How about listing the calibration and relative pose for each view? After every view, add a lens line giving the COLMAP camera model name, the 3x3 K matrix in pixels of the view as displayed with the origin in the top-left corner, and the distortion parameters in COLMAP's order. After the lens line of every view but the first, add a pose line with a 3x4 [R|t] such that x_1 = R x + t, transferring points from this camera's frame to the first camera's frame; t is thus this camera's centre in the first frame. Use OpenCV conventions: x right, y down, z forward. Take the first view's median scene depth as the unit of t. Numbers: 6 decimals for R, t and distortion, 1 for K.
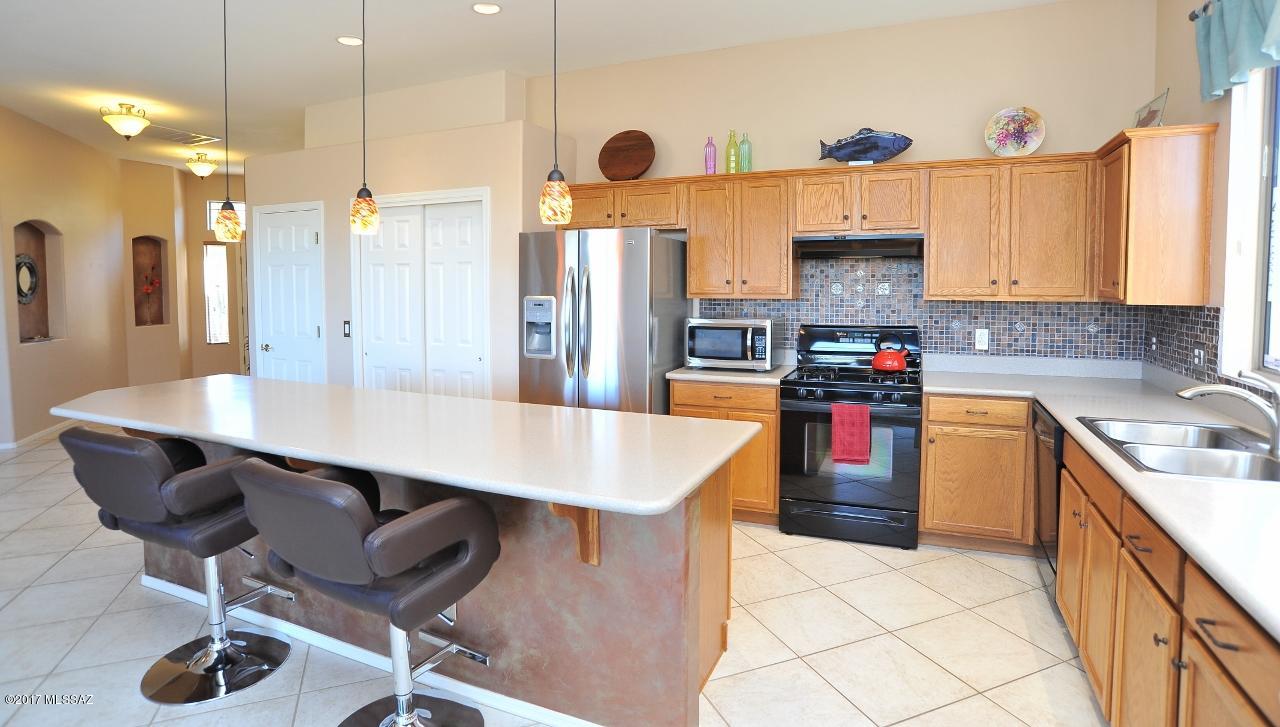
lens RADIAL K [[671.5, 0, 647.4], [0, 671.5, 317.5], [0, 0, 1]] dist [-0.083616, 0.034865]
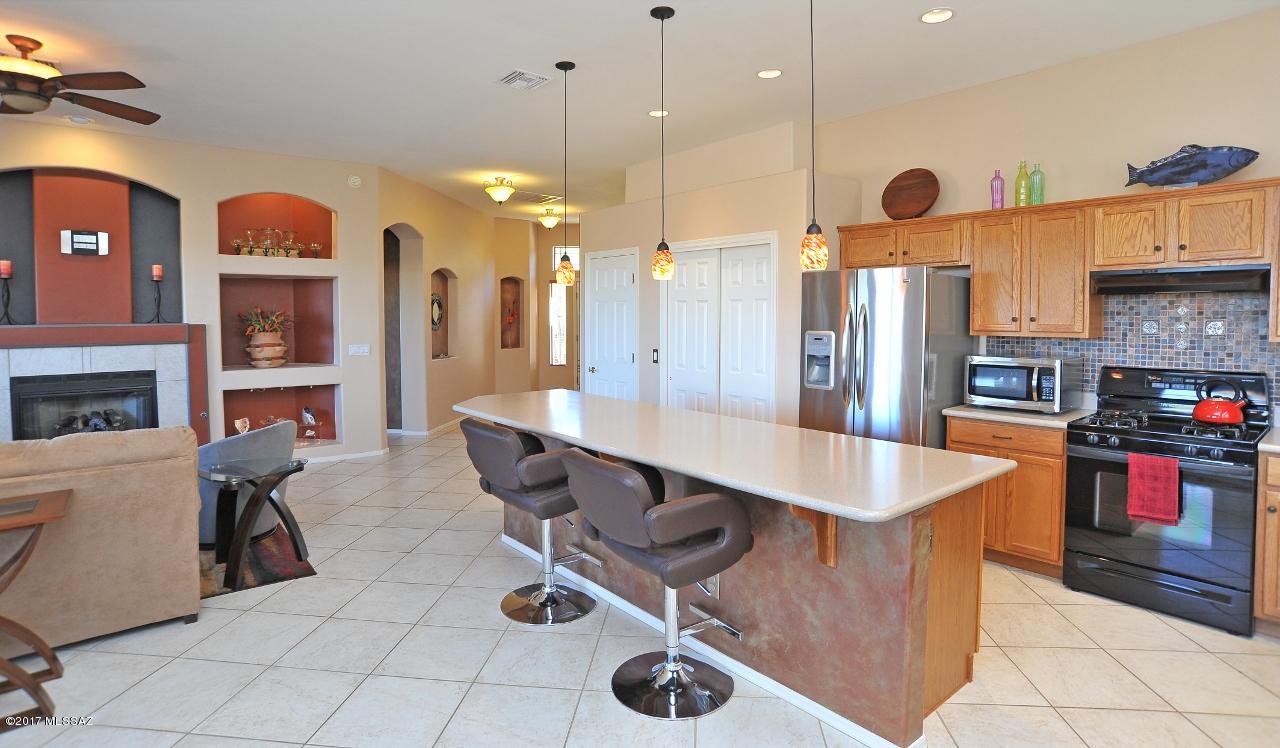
lens RADIAL K [[669.0, 0, 627.8], [0, 669.0, 337.4], [0, 0, 1]] dist [-0.072859, 0.025937]
pose [[0.886552, 0.018205, -0.462270, 0.065730], [-0.025890, 0.999612, -0.010287, -0.002662], [0.461904, 0.021088, 0.886679, -0.095425]]
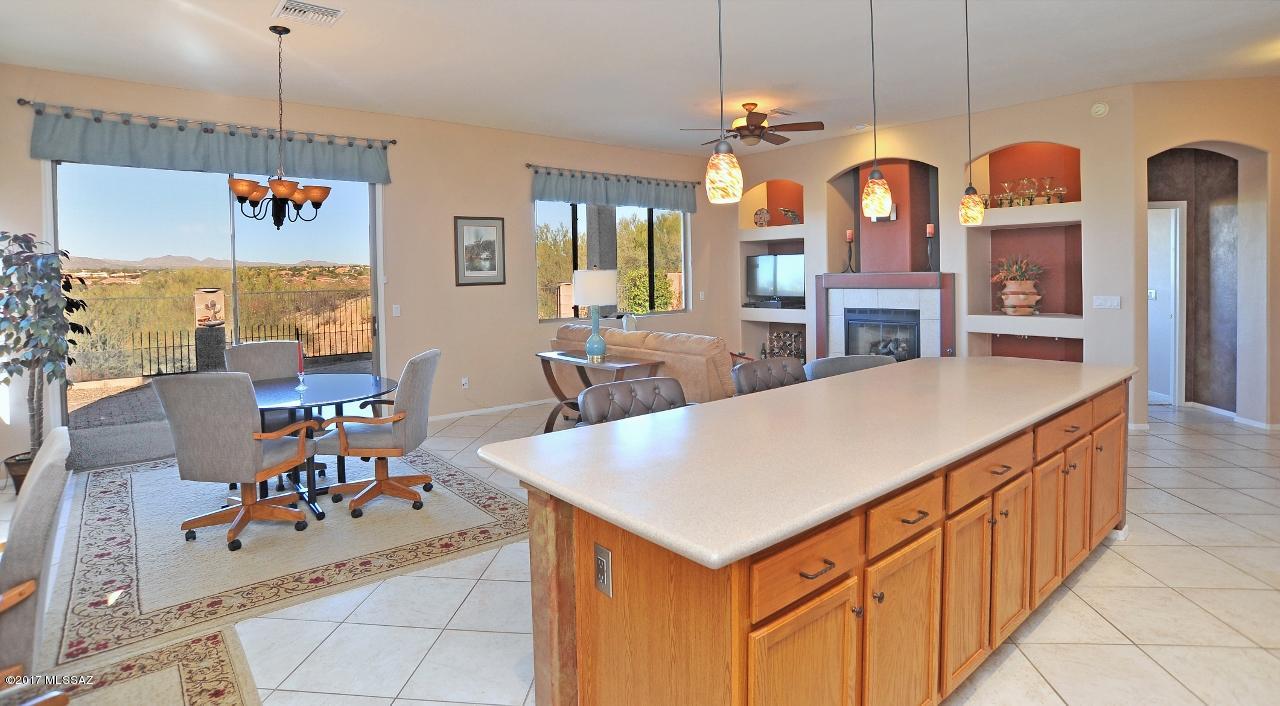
lens RADIAL K [[671.1, 0, 645.1], [0, 671.1, 294.2], [0, 0, 1]] dist [-0.022532, 0.003804]
pose [[-0.449914, 0.035012, -0.892386, 0.454308], [-0.031953, 0.997960, 0.055264, -0.037480], [0.892500, 0.053378, -0.447877, 0.840765]]
